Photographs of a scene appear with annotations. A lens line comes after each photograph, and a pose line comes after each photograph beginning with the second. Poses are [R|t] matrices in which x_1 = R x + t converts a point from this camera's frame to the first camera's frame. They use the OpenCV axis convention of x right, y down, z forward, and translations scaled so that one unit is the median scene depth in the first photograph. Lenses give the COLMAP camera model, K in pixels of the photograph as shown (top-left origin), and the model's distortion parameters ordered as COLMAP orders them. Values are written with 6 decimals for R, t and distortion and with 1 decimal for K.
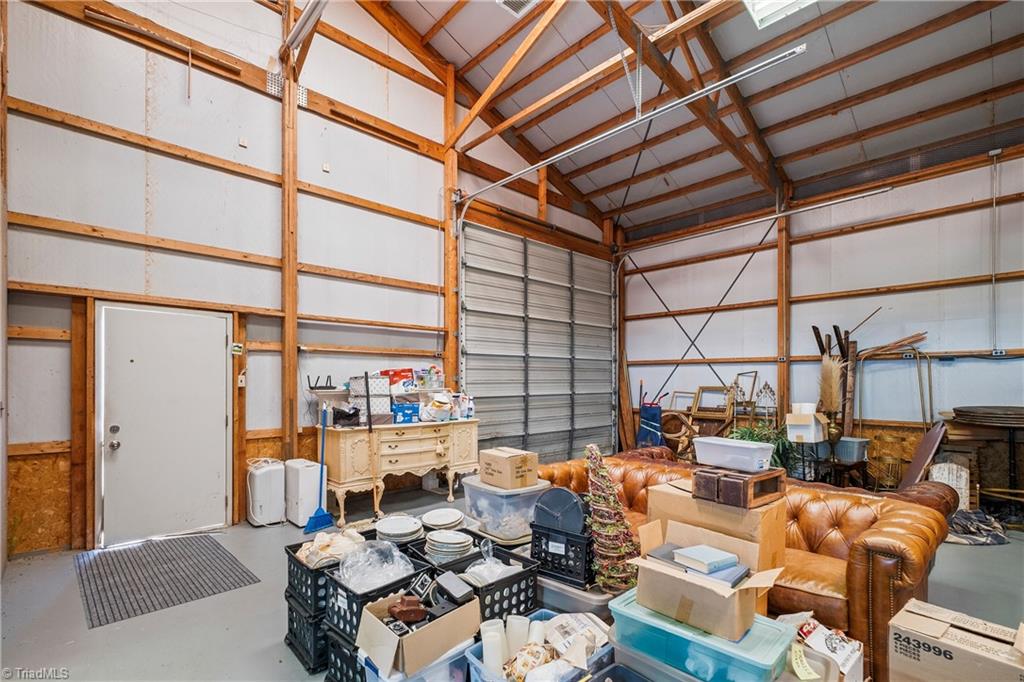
lens RADIAL K [[464.1, 0, 496.2], [0, 464.1, 377.9], [0, 0, 1]] dist [-0.001030, 0.000246]
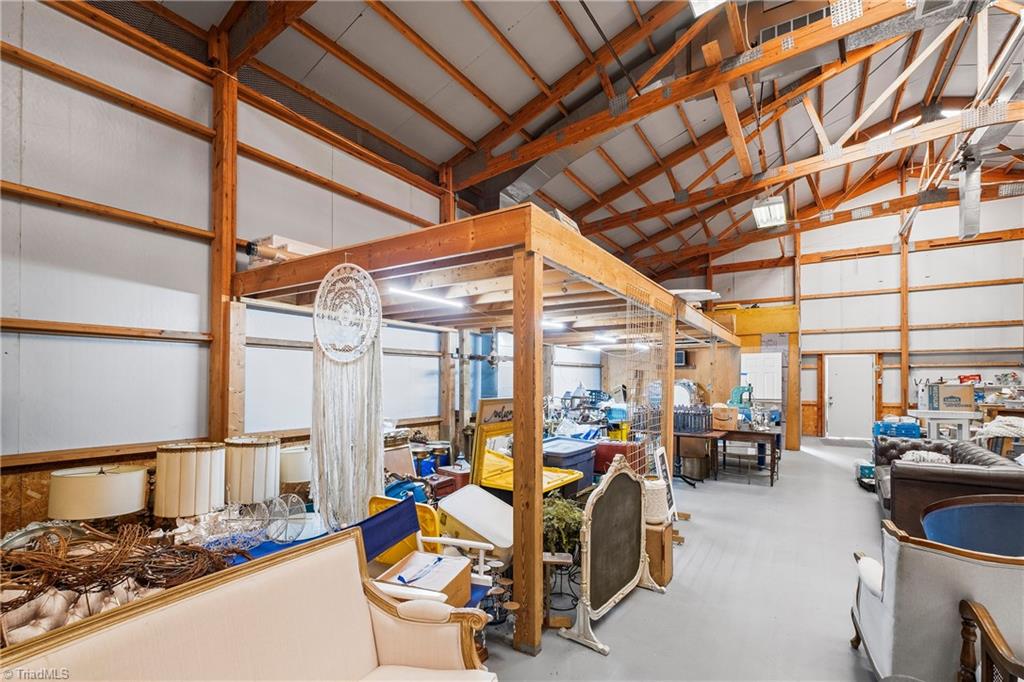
lens RADIAL K [[464.1, 0, 518.3], [0, 464.1, 380.9], [0, 0, 1]] dist [-0.001030, 0.000246]
pose [[0.233530, -0.002924, -0.972345, 1.237308], [0.002874, 0.999993, -0.002317, 0.004793], [0.972345, -0.002253, 0.233537, -1.265171]]
